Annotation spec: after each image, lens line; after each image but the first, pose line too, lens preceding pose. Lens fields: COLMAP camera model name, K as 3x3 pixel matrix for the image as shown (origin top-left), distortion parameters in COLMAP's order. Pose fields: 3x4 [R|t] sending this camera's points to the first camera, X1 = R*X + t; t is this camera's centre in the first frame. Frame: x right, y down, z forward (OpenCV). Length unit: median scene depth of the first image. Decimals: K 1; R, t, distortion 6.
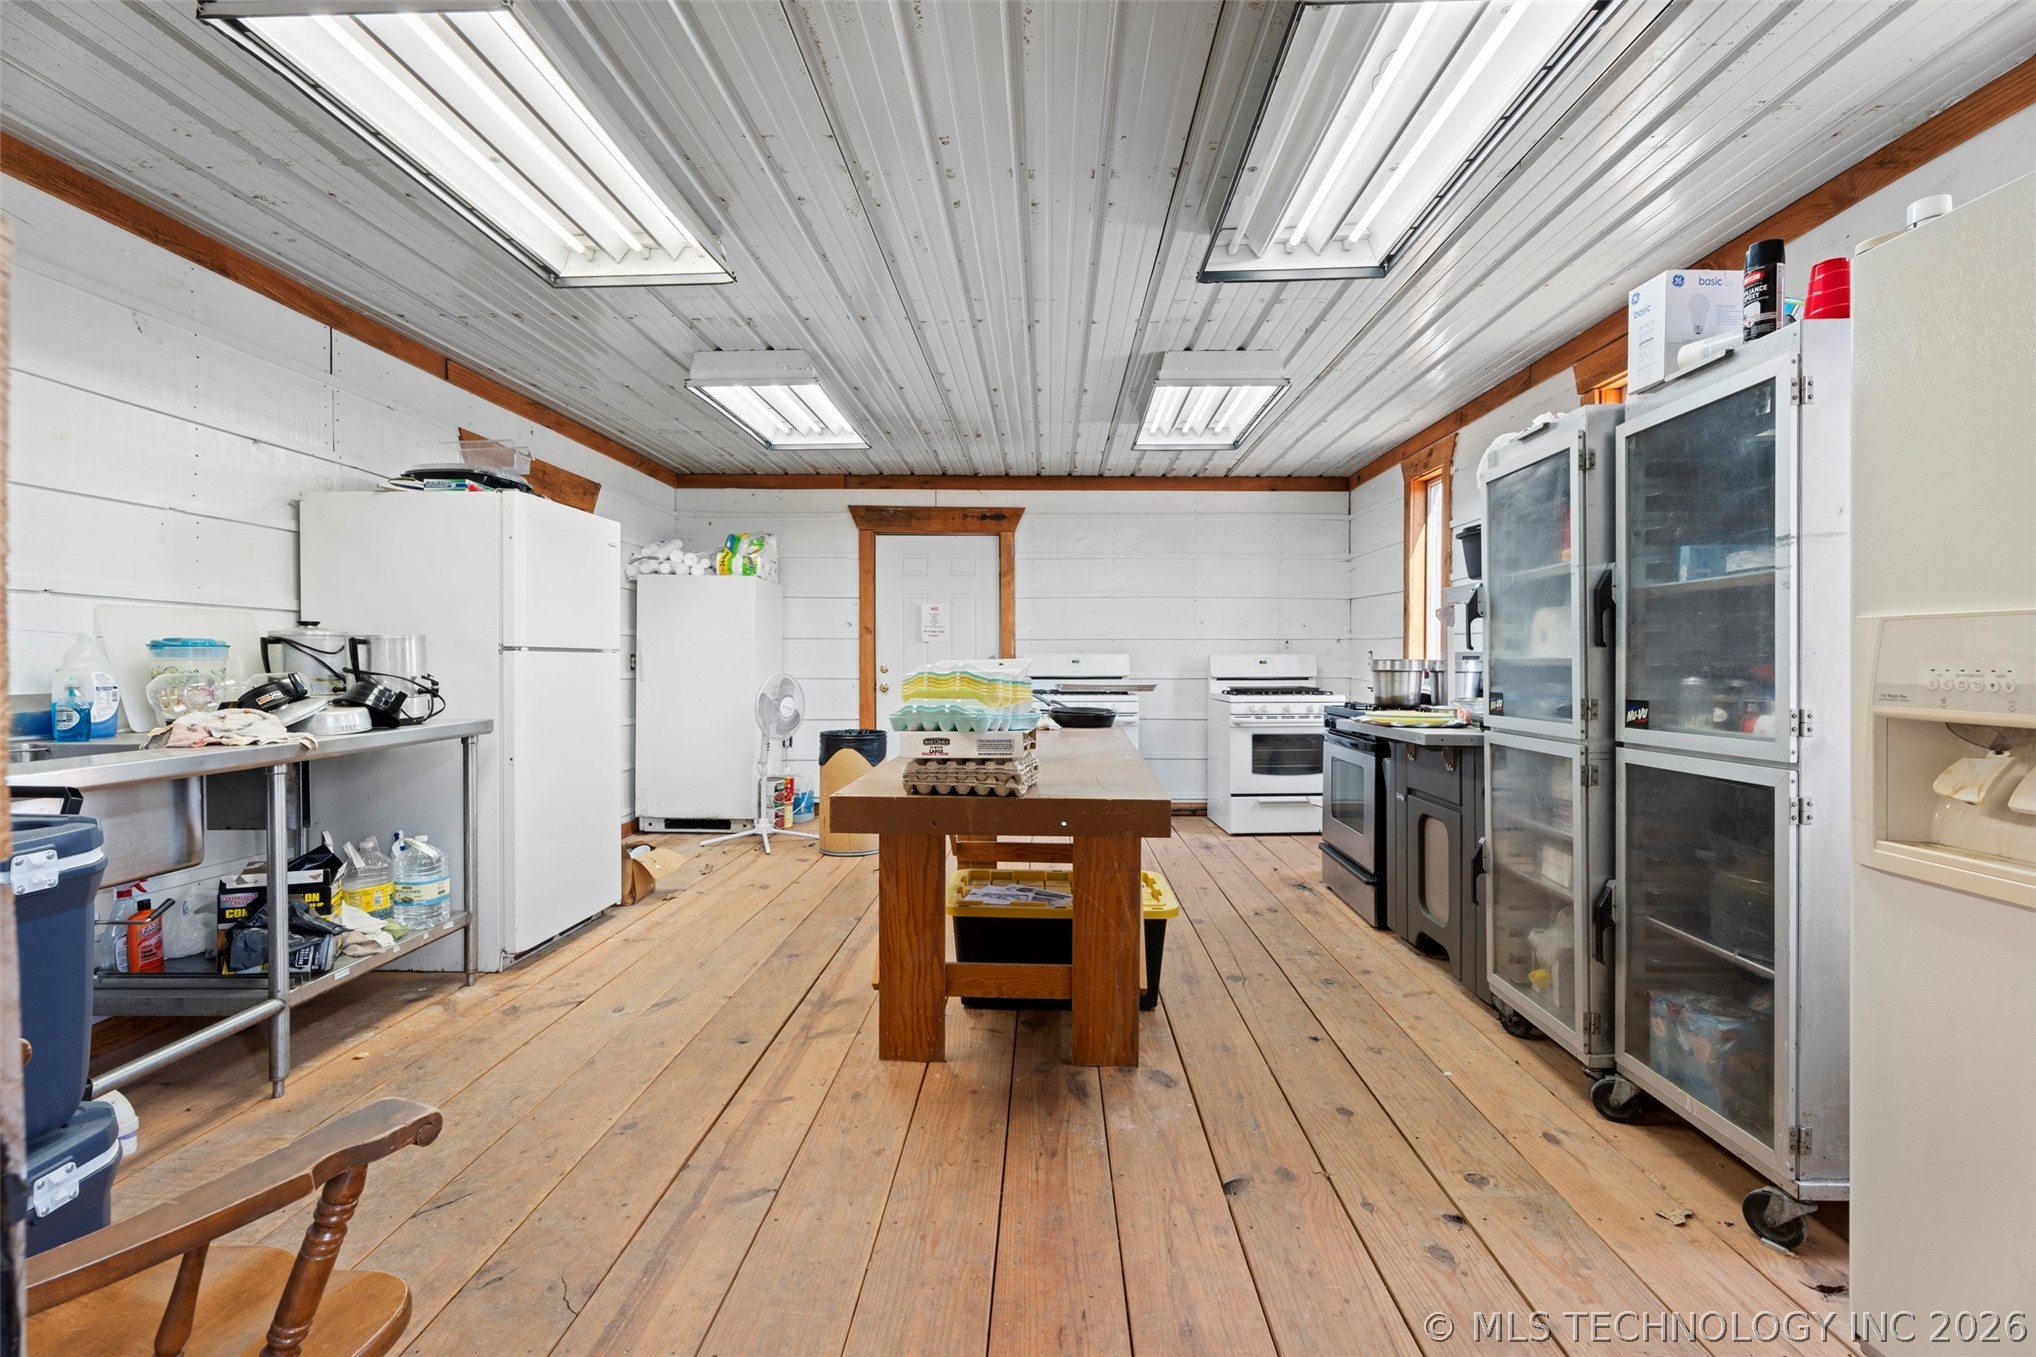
lens RADIAL K [[922.6, 0, 1031.4], [0, 922.6, 672.1], [0, 0, 1]] dist [0.004382, -0.001308]
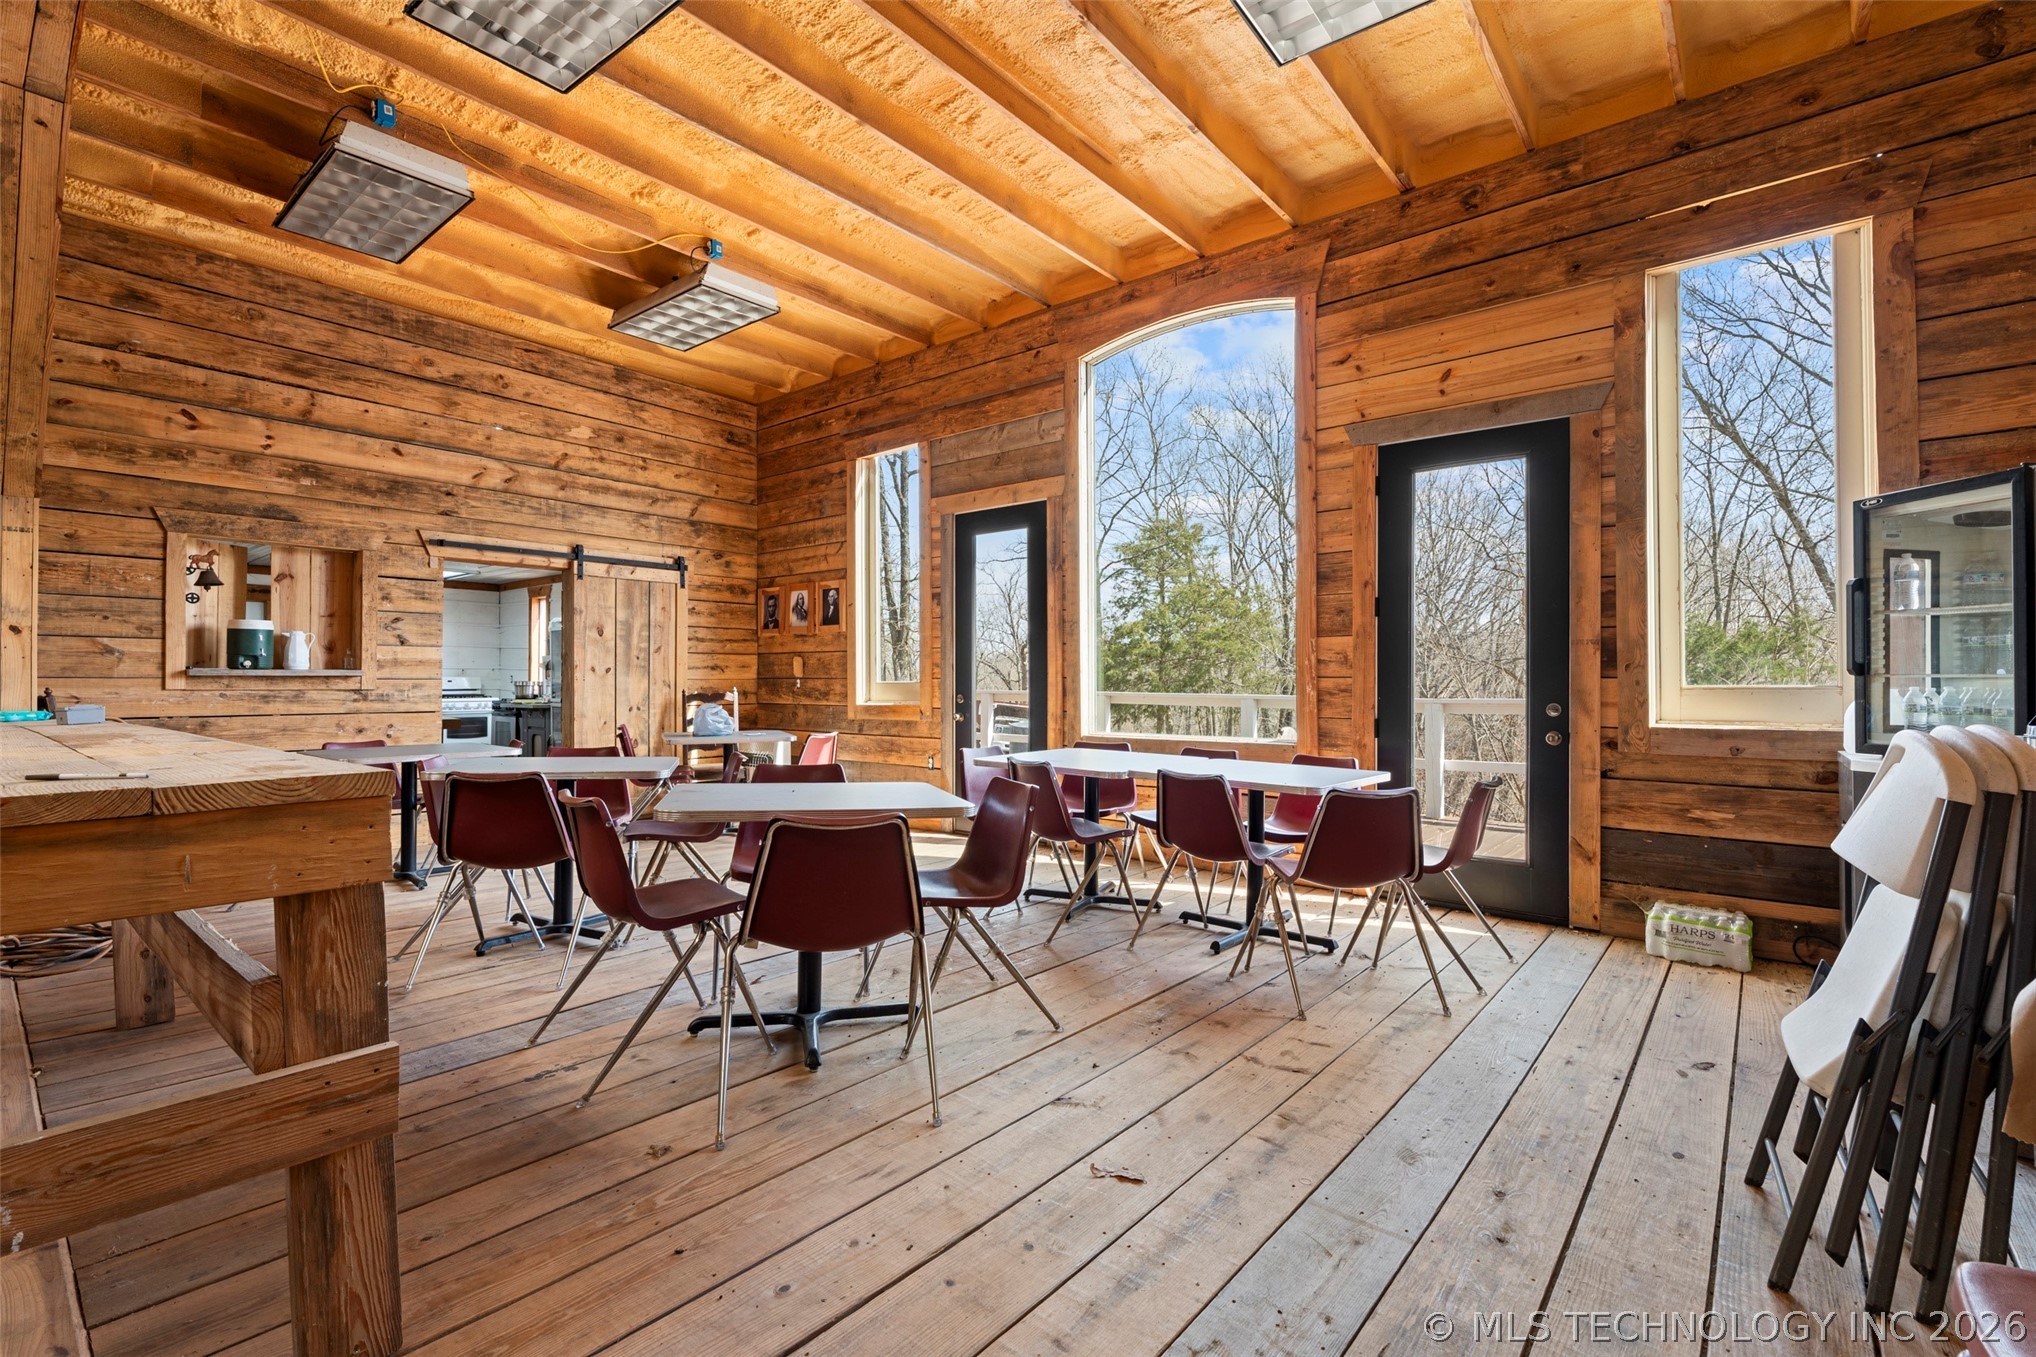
lens RADIAL K [[922.6, 0, 1017.6], [0, 922.6, 668.8], [0, 0, 1]] dist [0.004382, -0.001308]
pose [[0.646833, 0.012921, 0.762522, -0.473970], [0.003740, 0.999791, -0.020114, 0.005063], [-0.762623, 0.015862, 0.646649, -1.196166]]
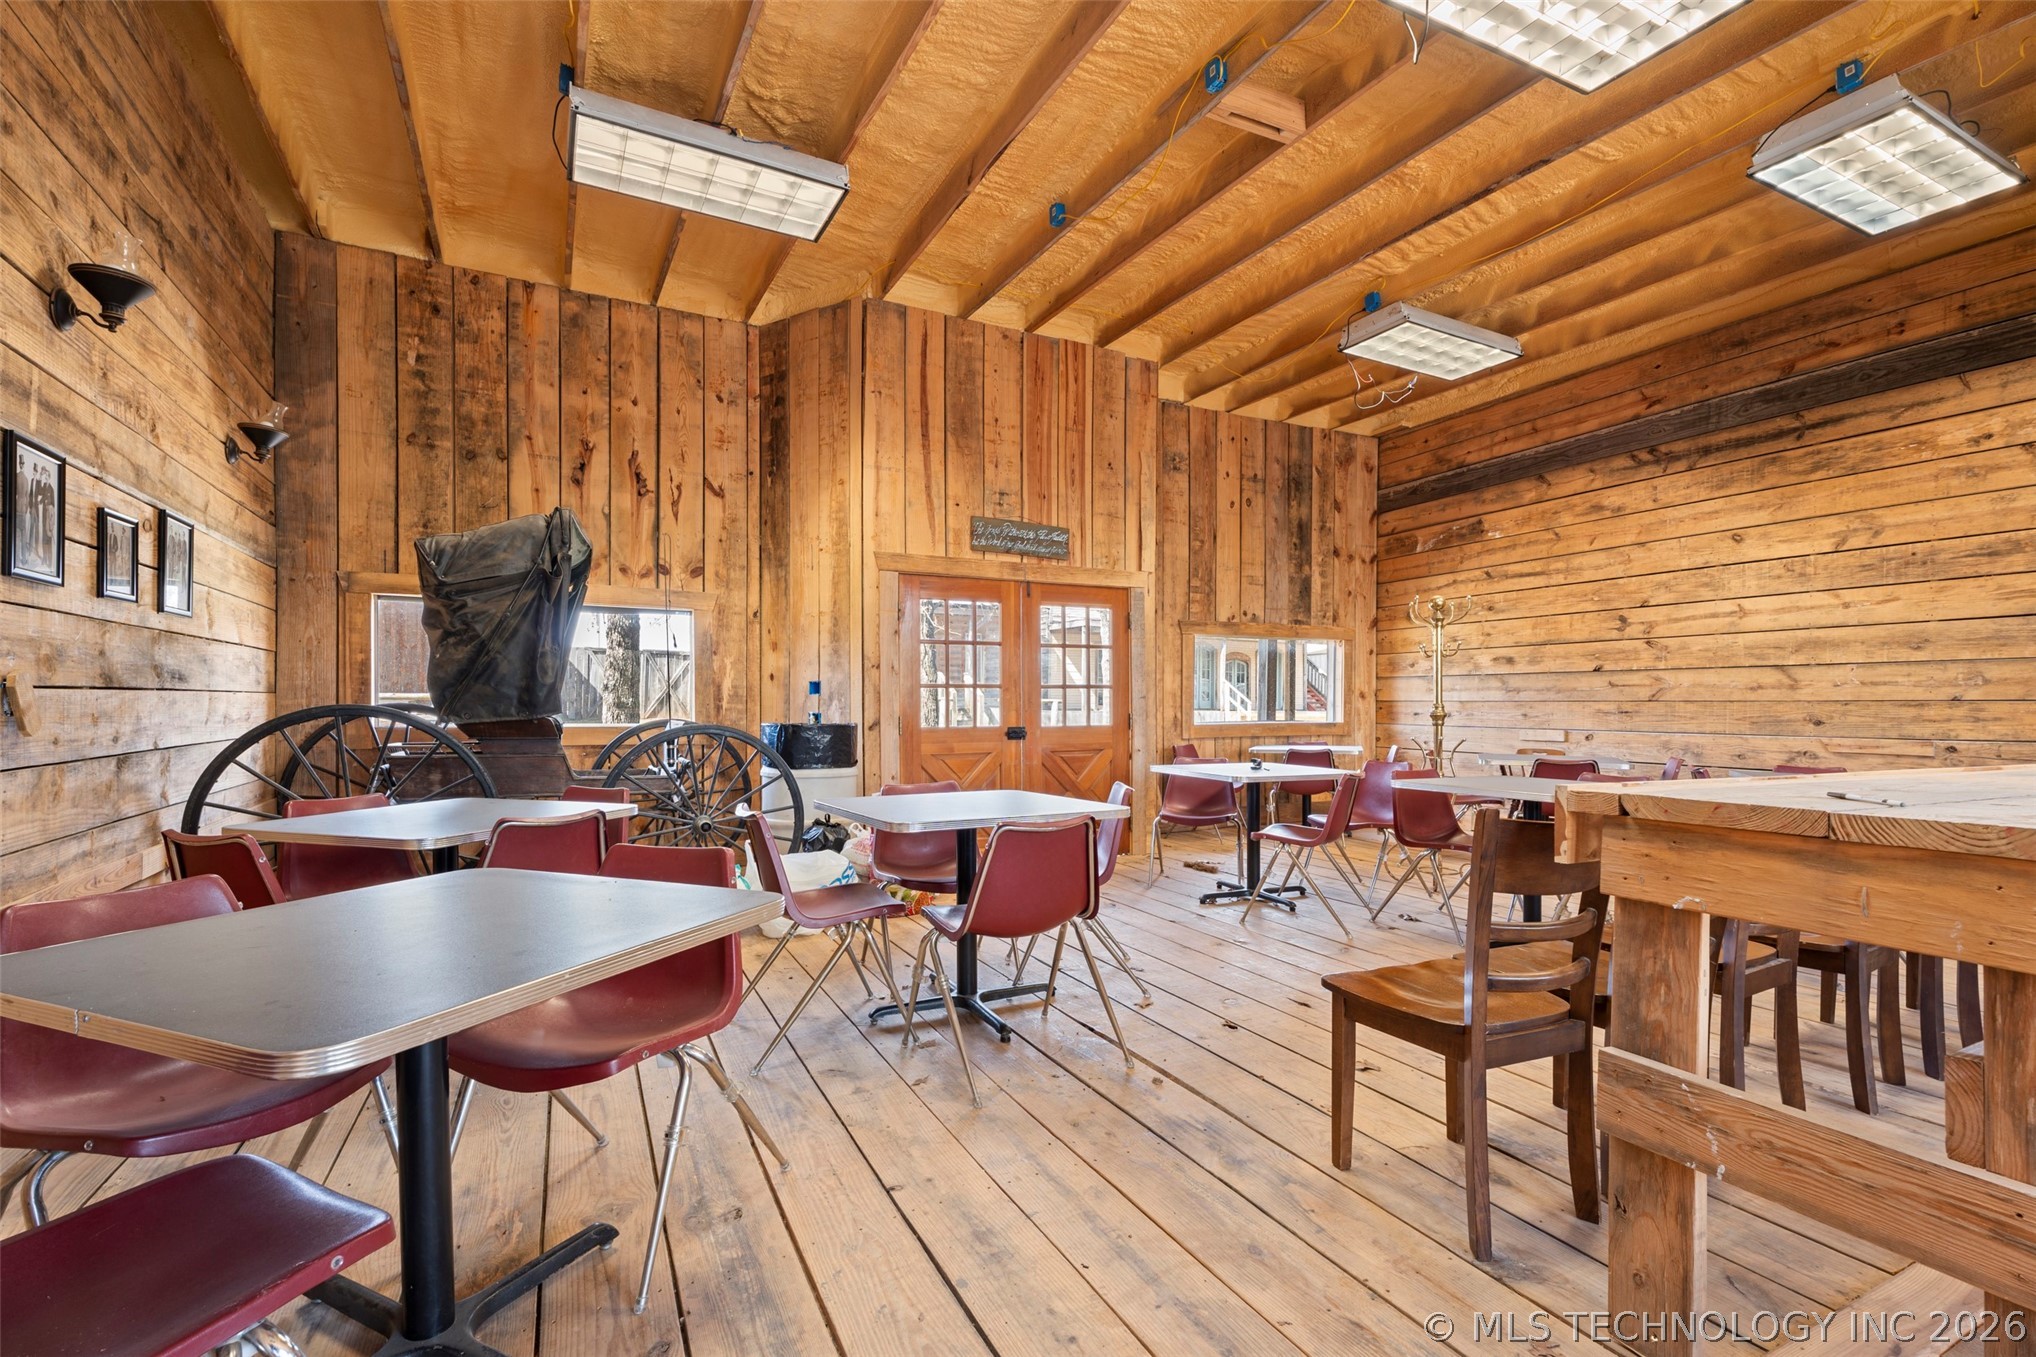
lens RADIAL K [[922.6, 0, 1047.0], [0, 922.6, 717.7], [0, 0, 1]] dist [0.004382, -0.001308]
pose [[0.471218, 0.021044, -0.881766, -0.332354], [-0.014731, 0.999764, 0.015989, 0.004655], [0.881894, 0.005455, 0.471416, -1.168776]]
